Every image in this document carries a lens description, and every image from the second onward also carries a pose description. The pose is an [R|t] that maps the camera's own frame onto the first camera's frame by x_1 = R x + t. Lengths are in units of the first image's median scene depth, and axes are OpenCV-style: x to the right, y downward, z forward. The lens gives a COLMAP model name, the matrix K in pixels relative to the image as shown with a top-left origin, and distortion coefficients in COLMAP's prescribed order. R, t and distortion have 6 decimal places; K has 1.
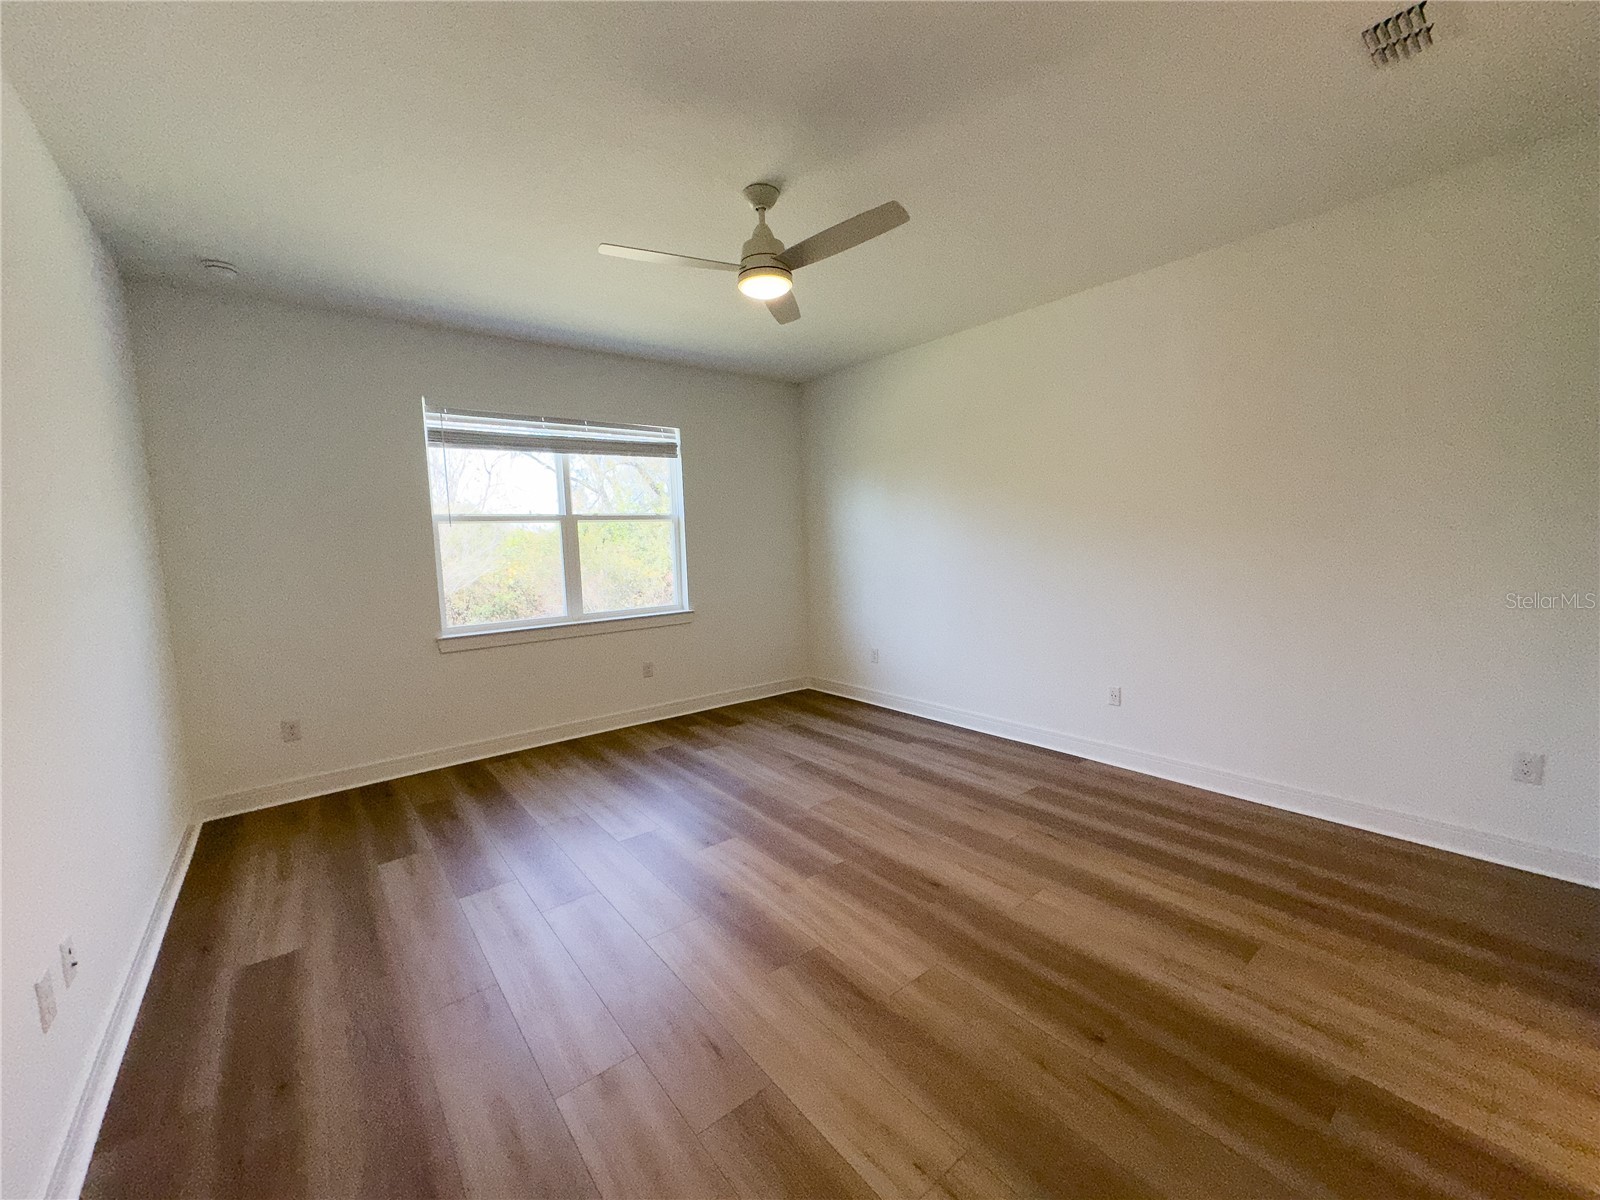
lens RADIAL K [[634.7, 0, 800.0], [0, 634.7, 600.0], [0, 0, 1]] dist [-0.001741, 0.000120]
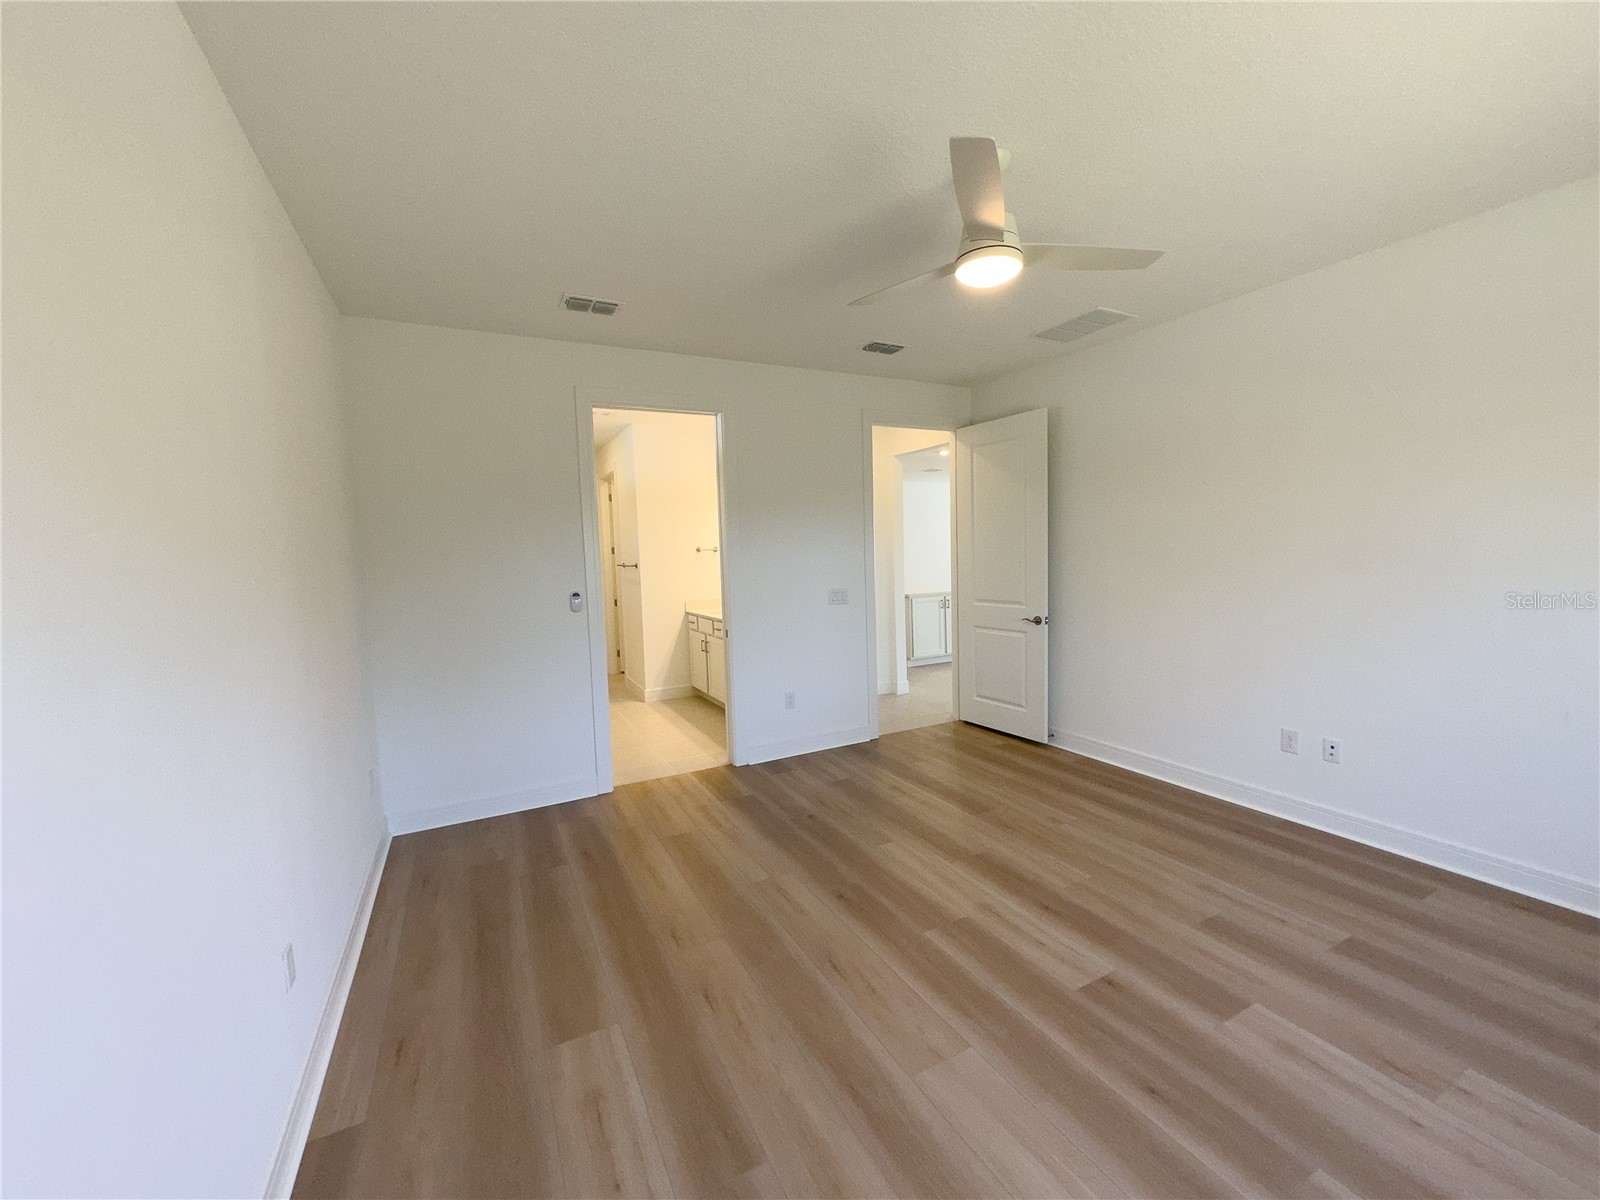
lens RADIAL K [[634.7, 0, 800.0], [0, 634.7, 600.0], [0, 0, 1]] dist [-0.001741, 0.000120]
pose [[-0.978812, 0.045046, 0.199745, 0.043621], [0.080444, 0.981664, 0.172816, -0.244717], [-0.188297, 0.185222, -0.964488, 2.004383]]
